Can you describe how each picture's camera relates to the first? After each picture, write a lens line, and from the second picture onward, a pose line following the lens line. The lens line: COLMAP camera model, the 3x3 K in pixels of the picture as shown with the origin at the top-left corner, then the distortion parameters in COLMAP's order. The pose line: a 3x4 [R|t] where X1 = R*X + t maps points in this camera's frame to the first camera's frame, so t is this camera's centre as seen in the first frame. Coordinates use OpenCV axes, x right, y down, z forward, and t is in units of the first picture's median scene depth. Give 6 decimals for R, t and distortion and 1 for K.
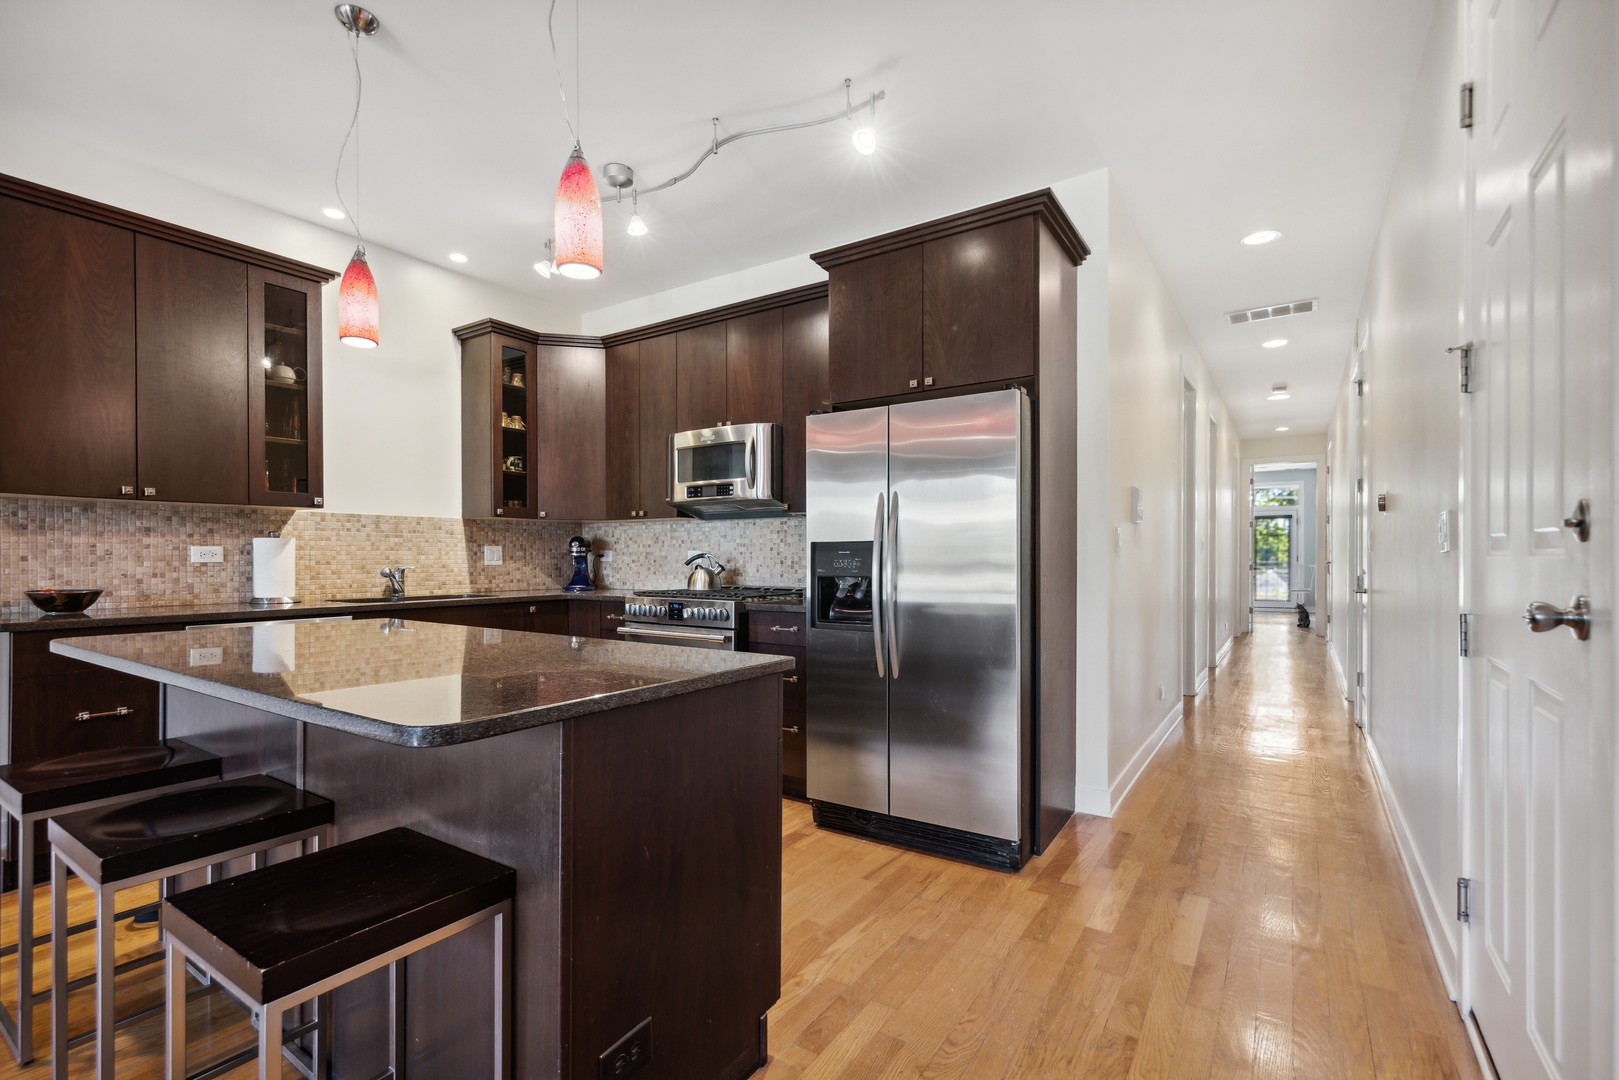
lens RADIAL K [[743.1, 0, 798.8], [0, 743.1, 561.4], [0, 0, 1]] dist [0.010446, 0.000919]
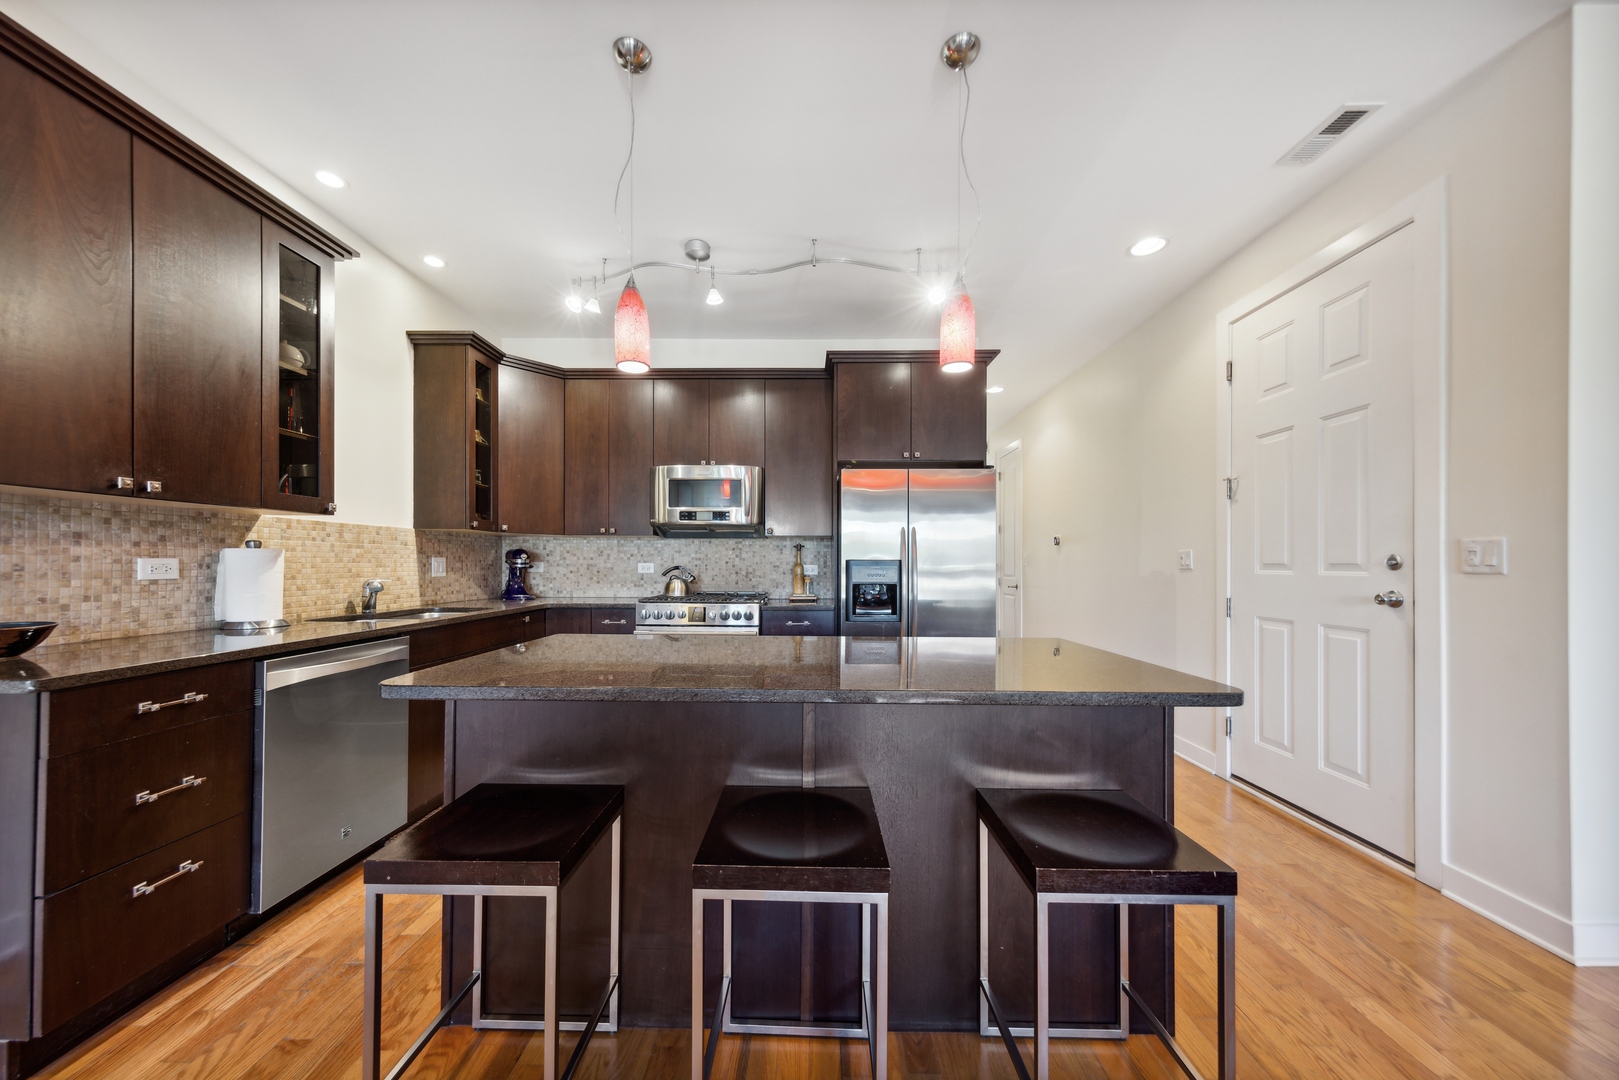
lens RADIAL K [[554.1, 0, 801.2], [0, 554.1, 564.6], [0, 0, 1]] dist [0.006148, -0.000427]
pose [[0.833781, 0.001749, 0.552092, -0.513270], [-0.000190, 0.999996, -0.002881, -0.011457], [-0.552095, 0.002297, 0.833778, 0.147119]]
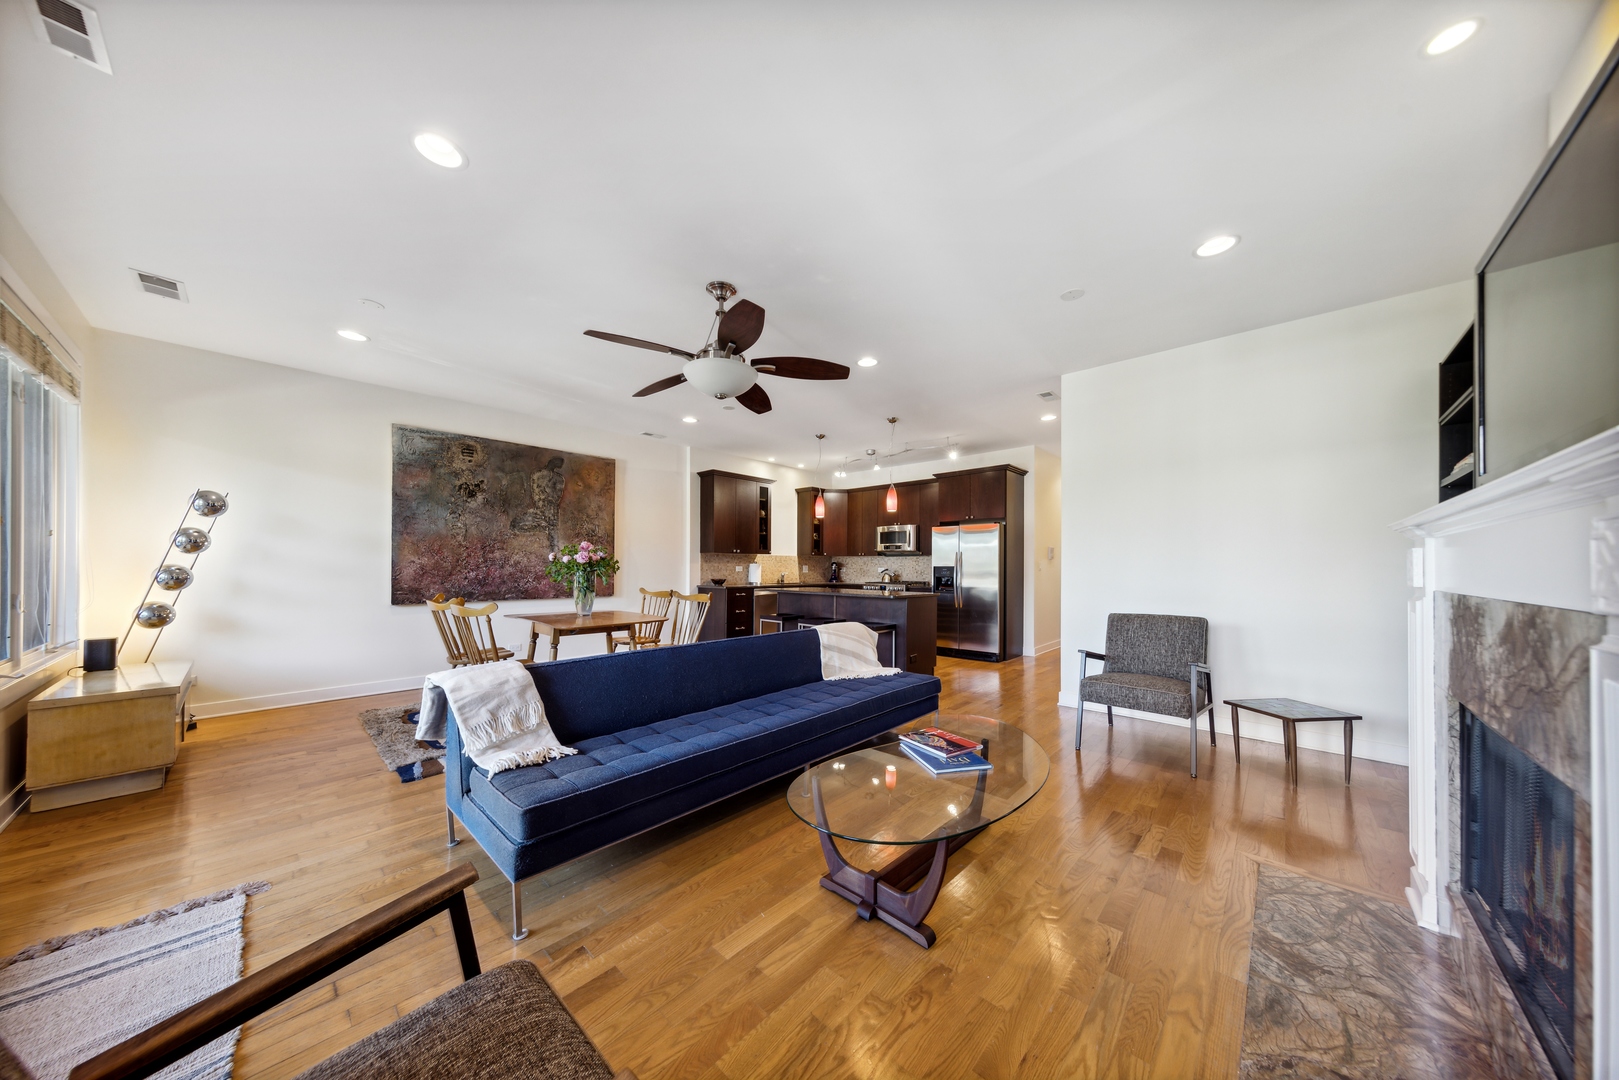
lens RADIAL K [[509.7, 0, 792.3], [0, 509.7, 566.5], [0, 0, 1]] dist [0.007945, -0.000122]
pose [[0.985032, 0.005822, -0.172271, -0.167357], [-0.006892, 0.999960, -0.005618, -0.007870], [0.172231, 0.006721, 0.985034, -1.053634]]
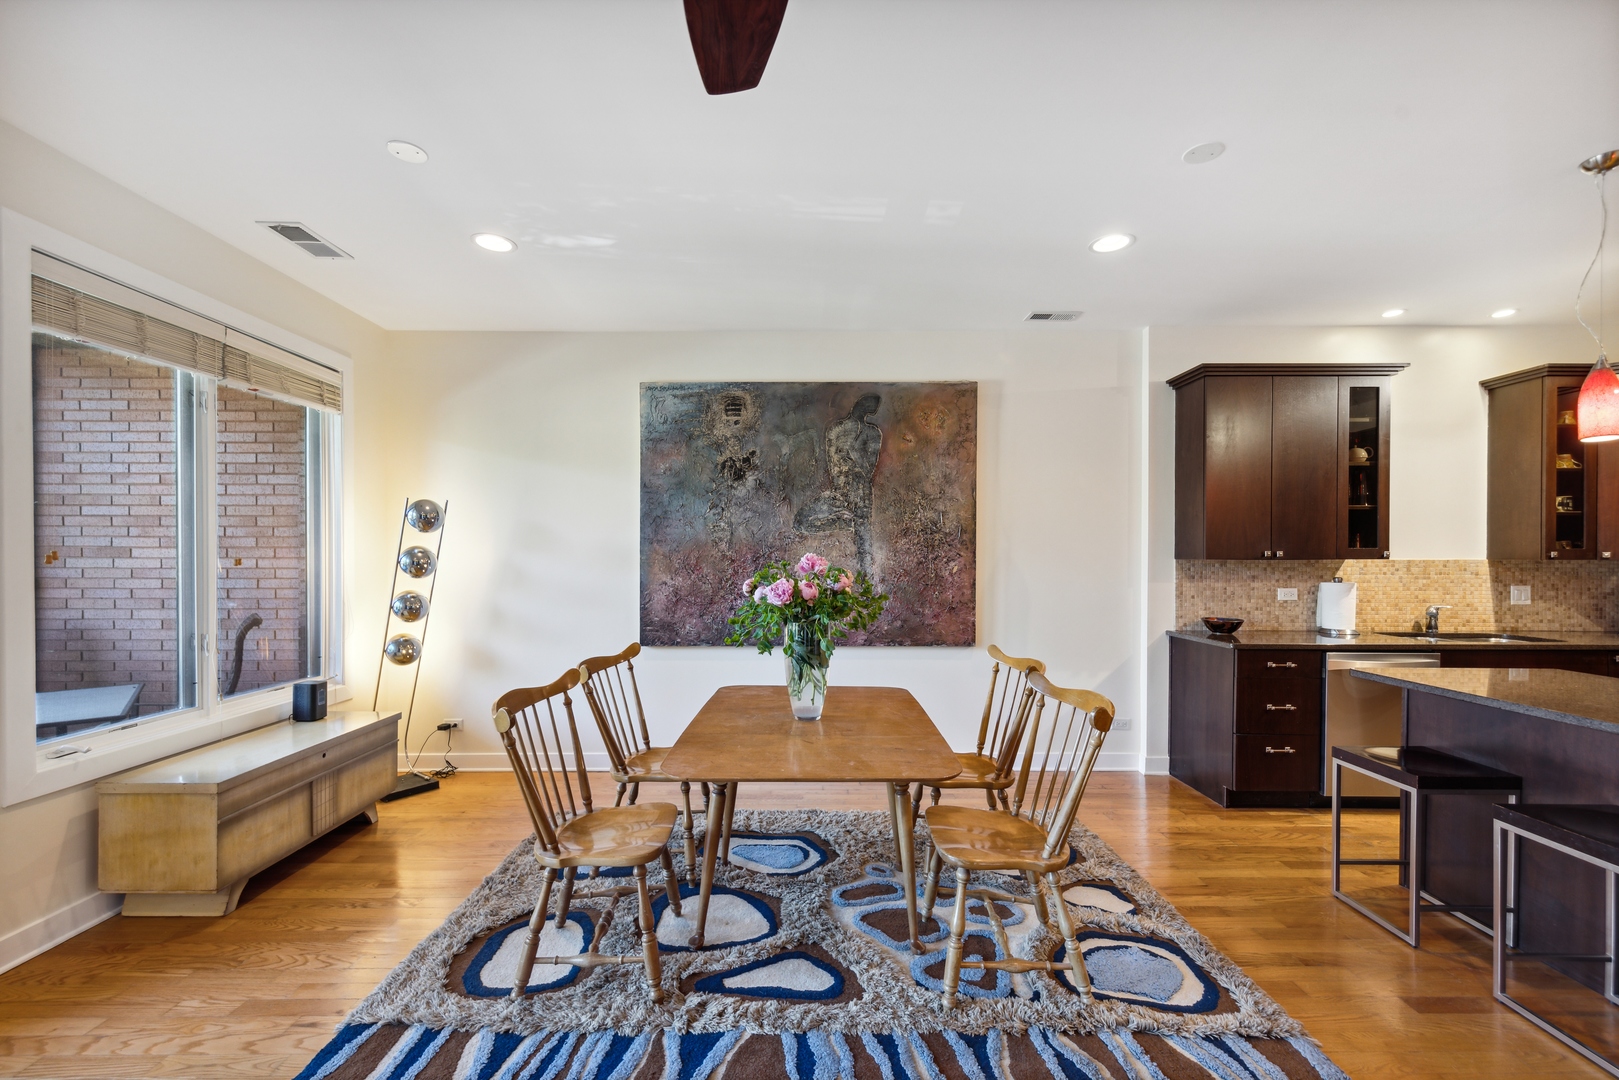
lens RADIAL K [[654.2, 0, 808.1], [0, 654.2, 563.1], [0, 0, 1]] dist [0.005397, -0.000696]
pose [[0.568801, 0.005930, -0.822453, -0.280293], [-0.005696, 0.999978, 0.003271, -0.060223], [0.822455, 0.002824, 0.568823, -0.369213]]
